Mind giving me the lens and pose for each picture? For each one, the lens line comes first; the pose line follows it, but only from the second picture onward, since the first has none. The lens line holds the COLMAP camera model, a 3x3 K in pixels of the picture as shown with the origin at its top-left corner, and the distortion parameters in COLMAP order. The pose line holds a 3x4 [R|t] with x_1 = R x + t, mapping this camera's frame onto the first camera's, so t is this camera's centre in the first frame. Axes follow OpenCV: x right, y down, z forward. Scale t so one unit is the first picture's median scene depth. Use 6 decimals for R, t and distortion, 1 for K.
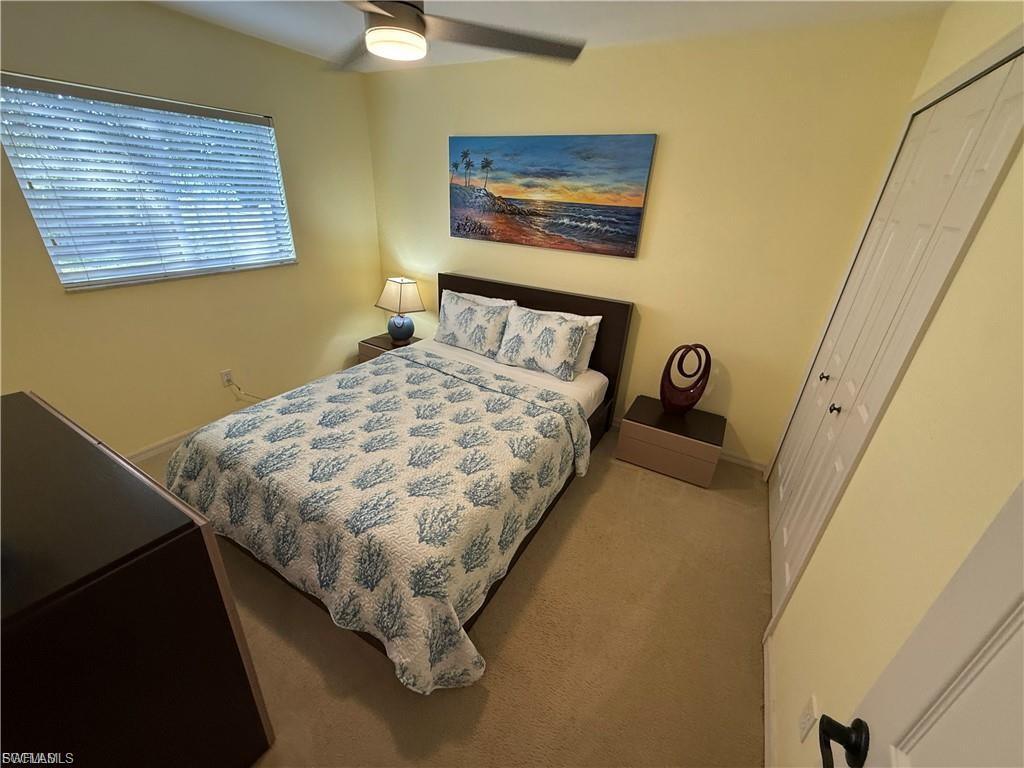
lens RADIAL K [[406.3, 0, 511.0], [0, 406.3, 381.3], [0, 0, 1]] dist [0.001803, 0.000094]
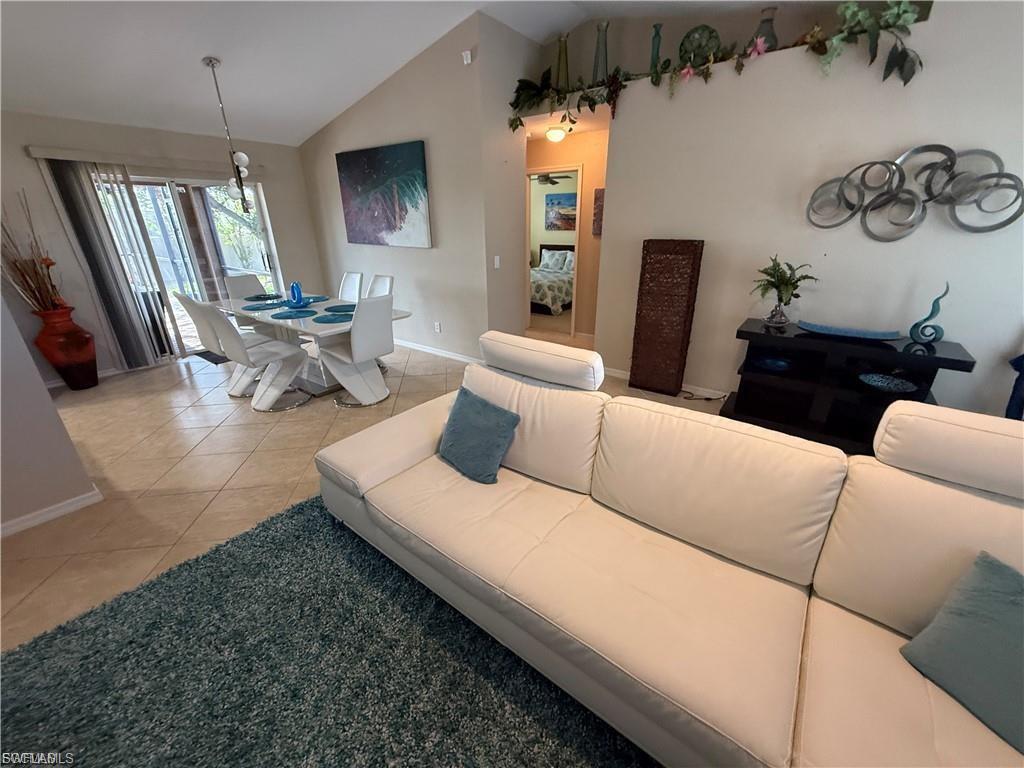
lens RADIAL K [[406.3, 0, 513.1], [0, 406.3, 383.6], [0, 0, 1]] dist [0.001803, 0.000094]
pose [[0.990385, -0.003853, -0.138282, 0.010620], [-0.002648, 0.998901, -0.046797, 0.868612], [0.138310, 0.046713, 0.989287, -1.813057]]
